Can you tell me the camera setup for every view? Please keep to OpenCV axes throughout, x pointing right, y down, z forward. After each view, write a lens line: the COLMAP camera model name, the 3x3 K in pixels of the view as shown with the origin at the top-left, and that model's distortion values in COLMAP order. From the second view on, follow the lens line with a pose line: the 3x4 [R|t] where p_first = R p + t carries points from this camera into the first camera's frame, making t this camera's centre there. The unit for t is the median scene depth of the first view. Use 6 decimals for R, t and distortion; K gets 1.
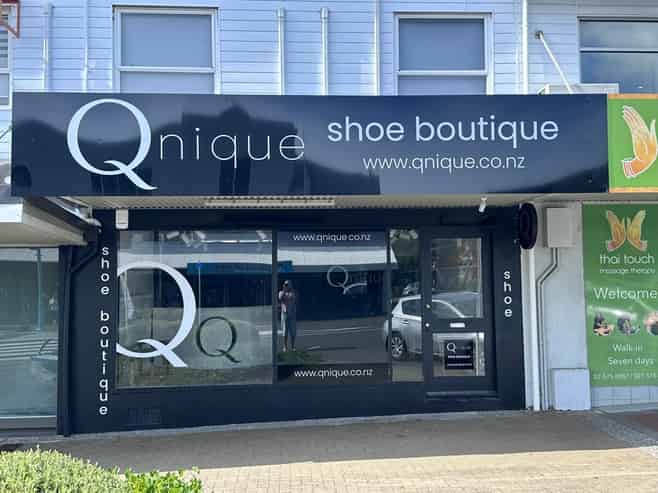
lens RADIAL K [[741.7, 0, 333.0], [0, 741.7, 244.3], [0, 0, 1]] dist [0.132246, -0.025717]
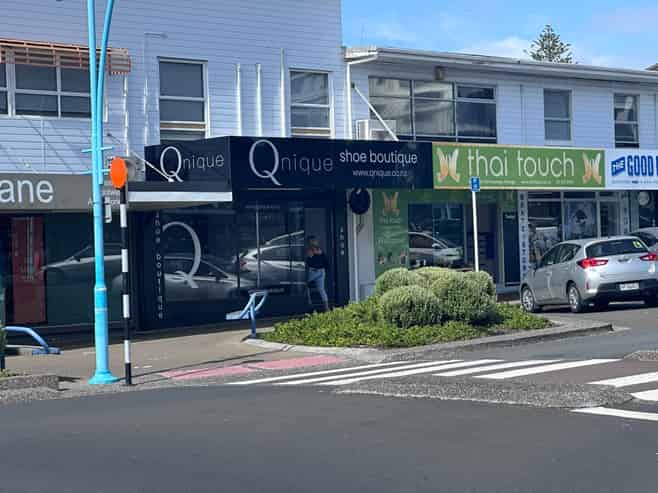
lens RADIAL K [[1715.7, 0, 330.6], [0, 1715.7, 221.8], [0, 0, 1]] dist [-0.393774, 12.922882]
pose [[0.751540, -0.000314, 0.659688, -3.056678], [-0.010049, 0.999878, 0.011924, -0.029502], [-0.659611, -0.015590, 0.751445, -2.456483]]
